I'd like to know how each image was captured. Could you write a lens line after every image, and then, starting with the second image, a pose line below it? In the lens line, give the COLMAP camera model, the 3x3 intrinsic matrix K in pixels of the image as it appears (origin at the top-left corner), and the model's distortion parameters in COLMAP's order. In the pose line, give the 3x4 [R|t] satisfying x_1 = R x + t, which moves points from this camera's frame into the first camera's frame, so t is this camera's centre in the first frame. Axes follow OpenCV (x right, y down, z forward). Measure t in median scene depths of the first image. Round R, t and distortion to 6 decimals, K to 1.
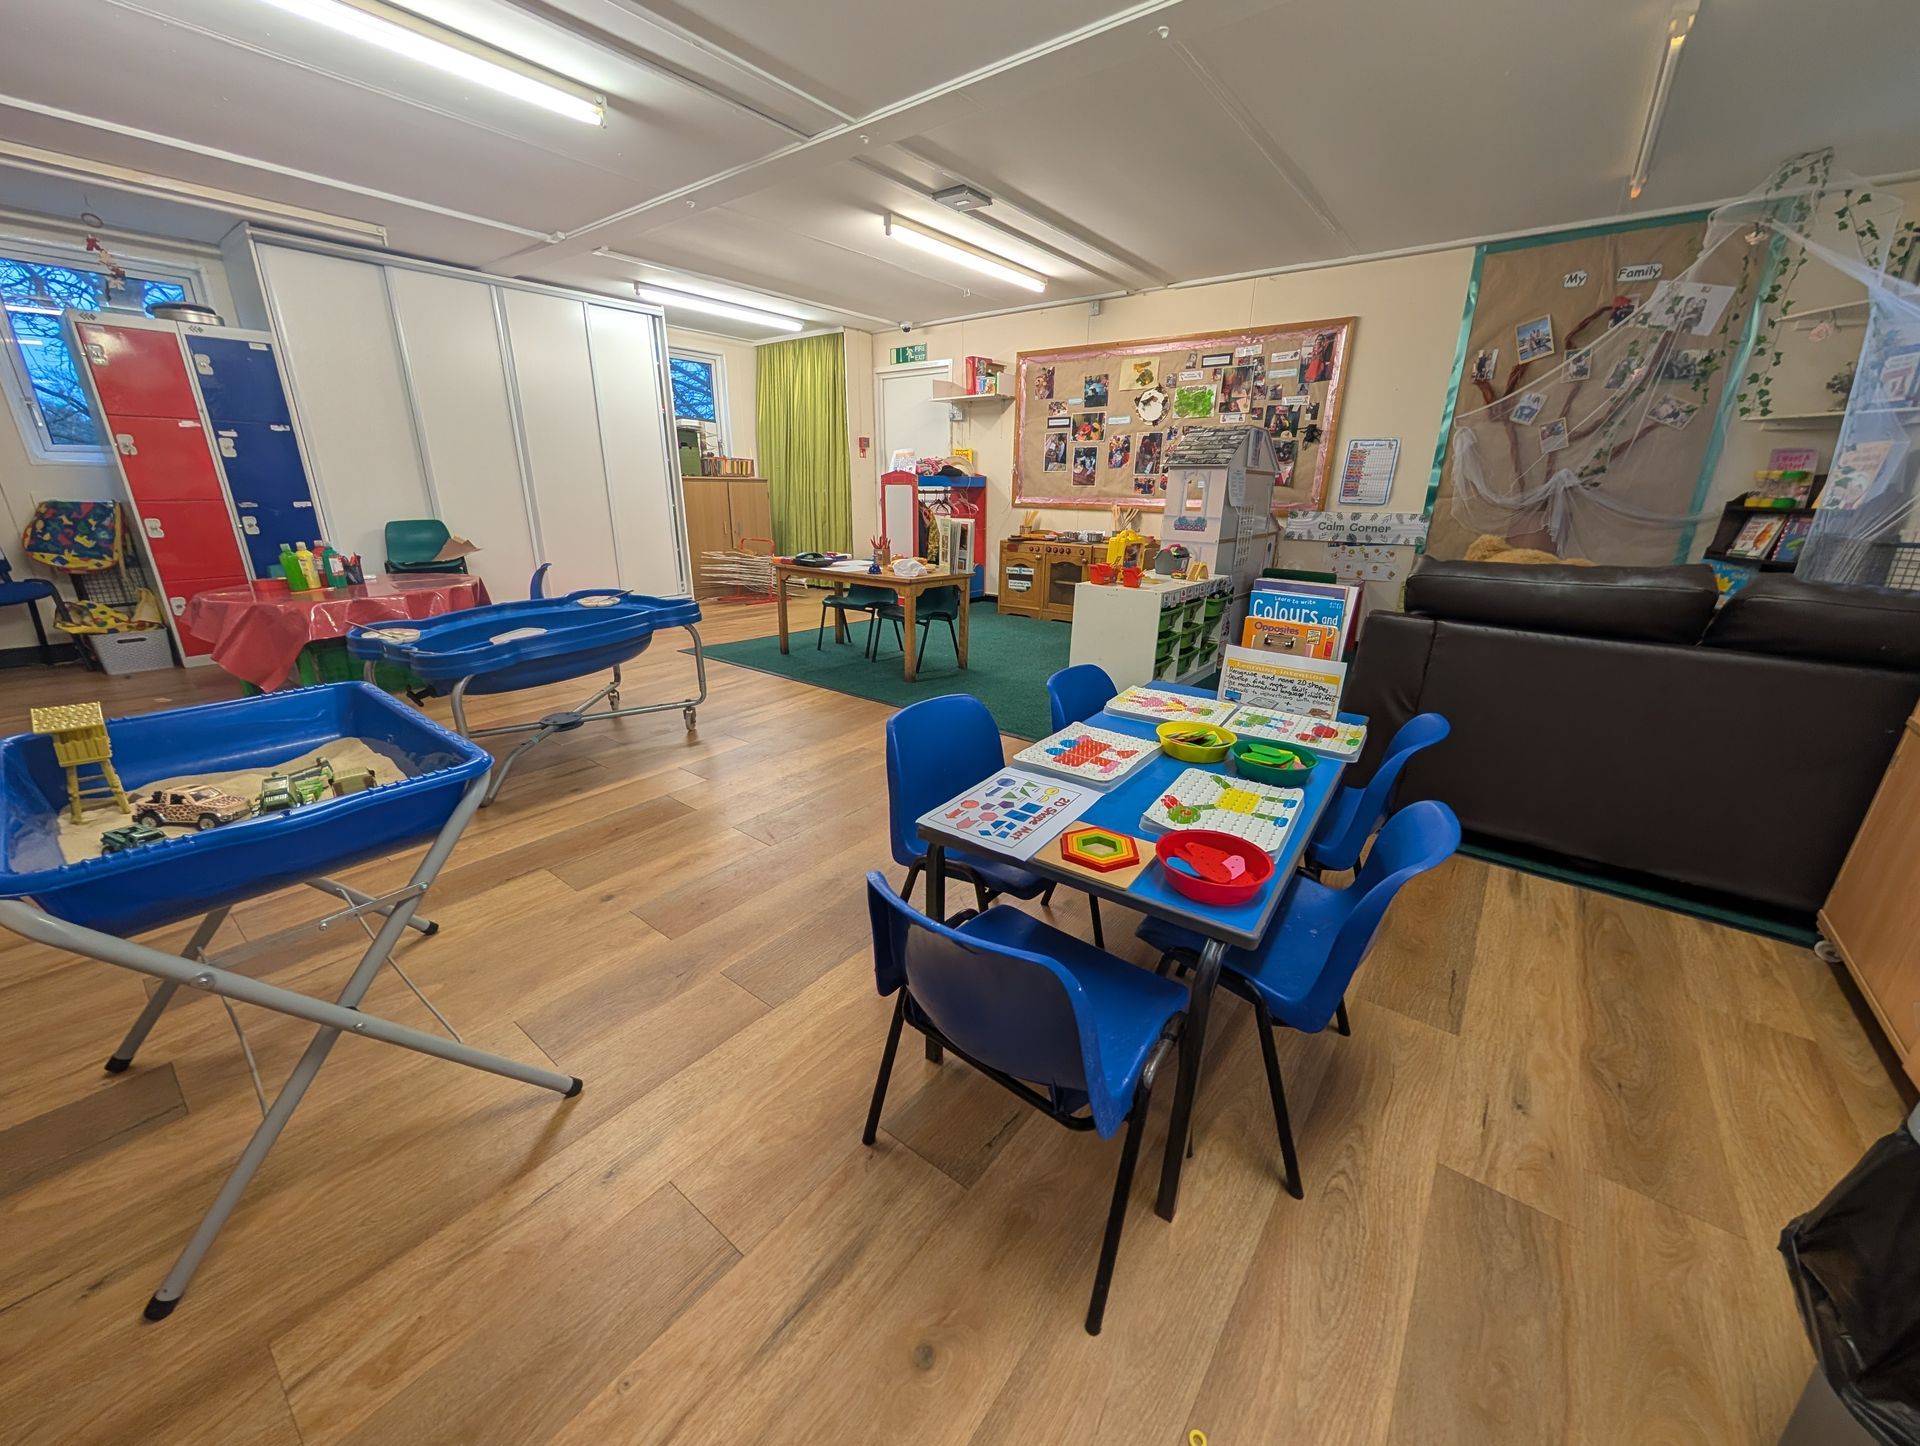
lens RADIAL K [[729.1, 0, 956.3], [0, 729.1, 723.0], [0, 0, 1]] dist [-0.002002, 0.000538]
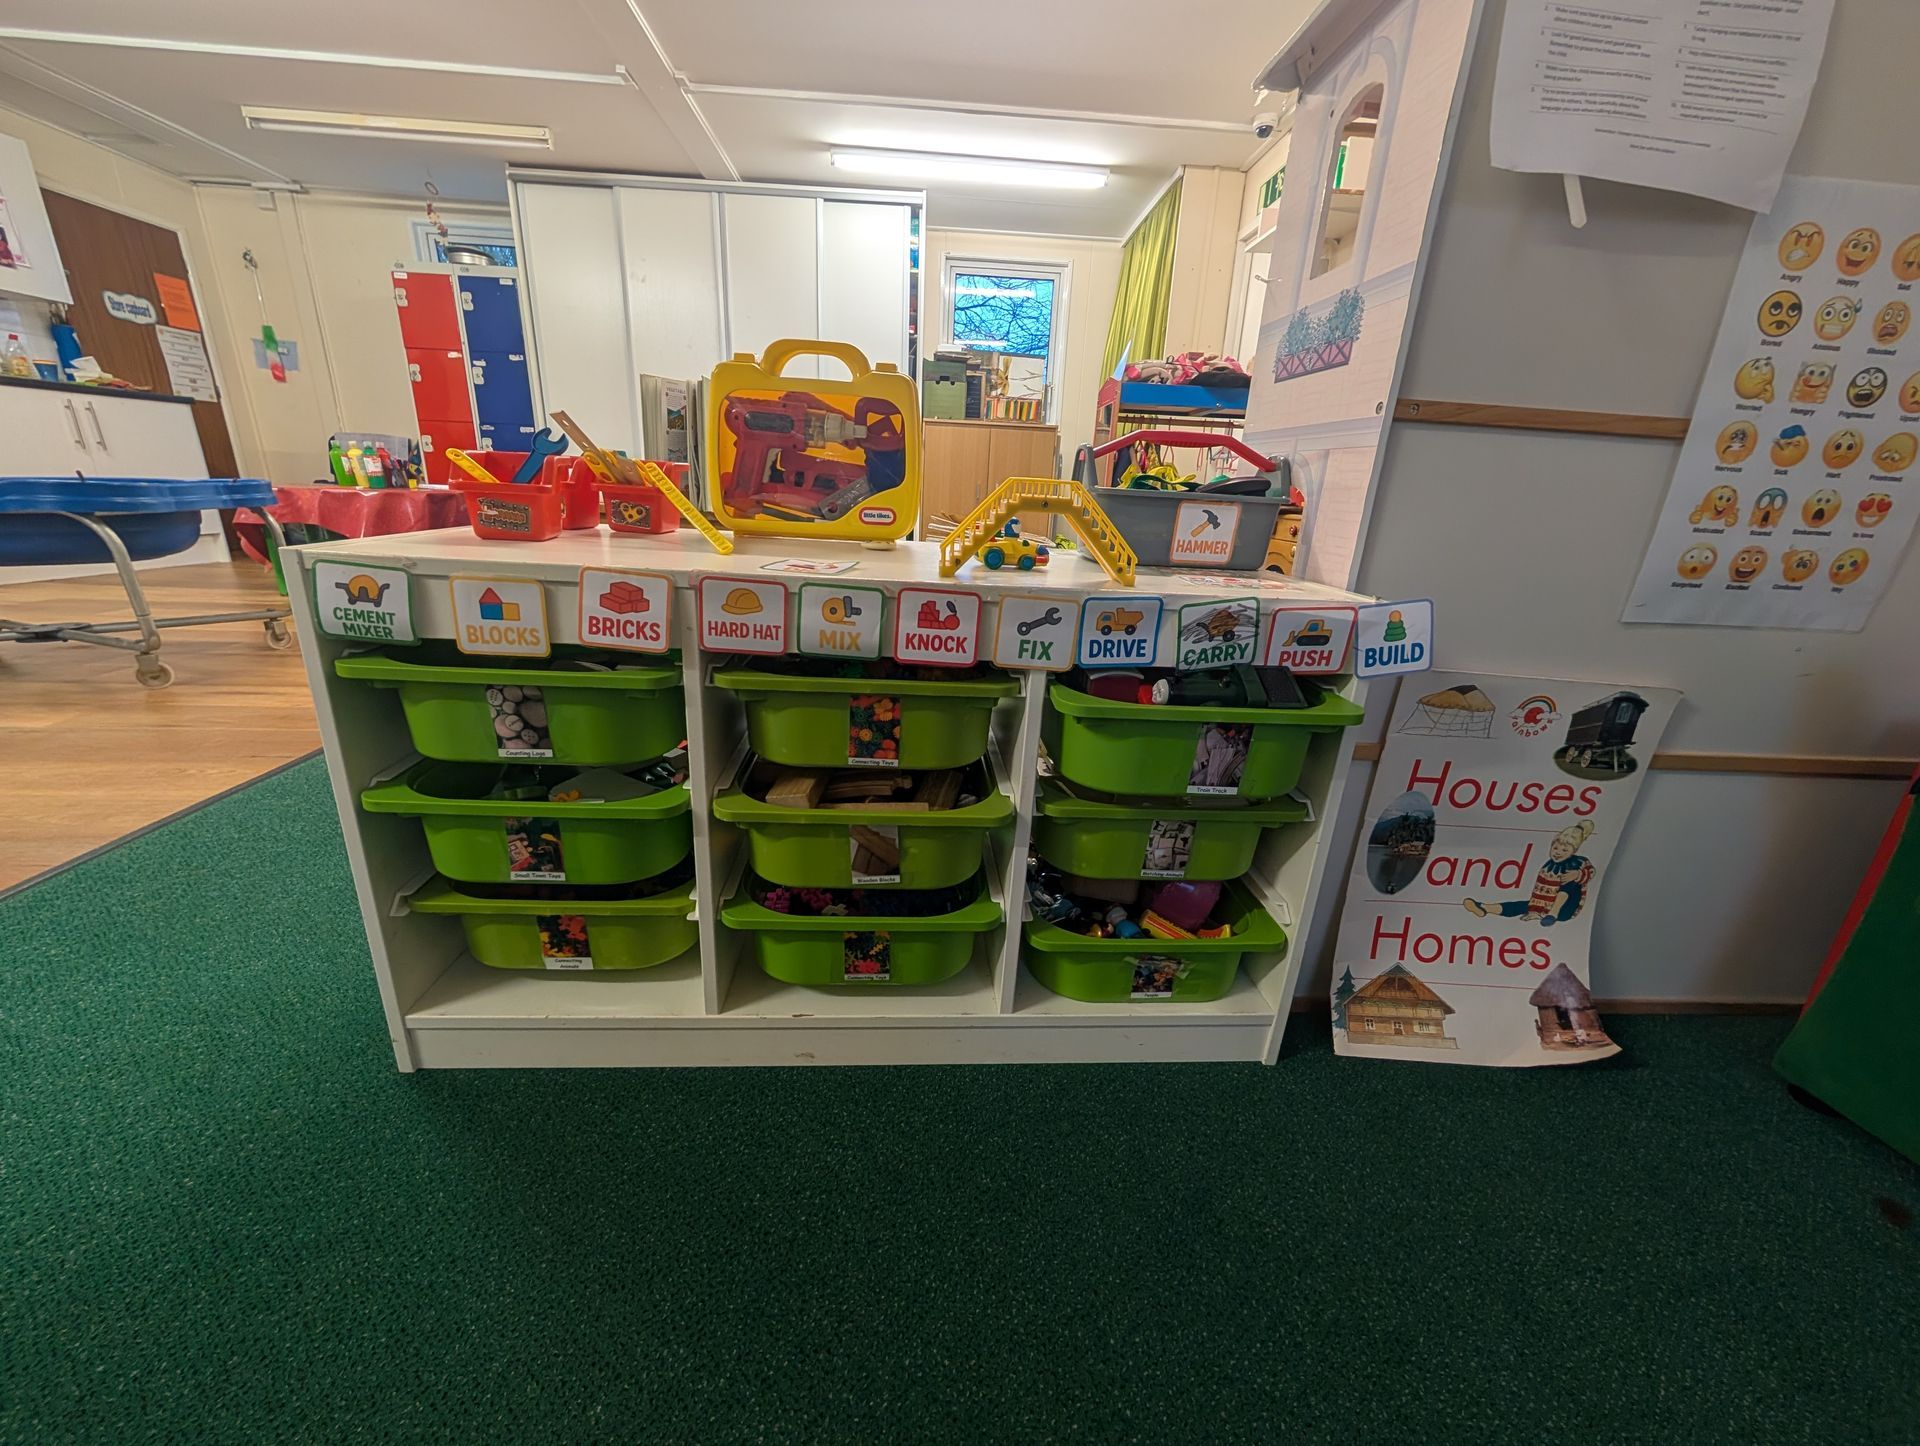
lens RADIAL K [[730.1, 0, 955.3], [0, 730.1, 721.1], [0, 0, 1]] dist [0.000783, -0.000188]
pose [[0.651662, 0.249213, -0.716400, 0.367728], [-0.270927, 0.958656, 0.087042, -0.136077], [0.708474, 0.137371, 0.692239, 0.681984]]
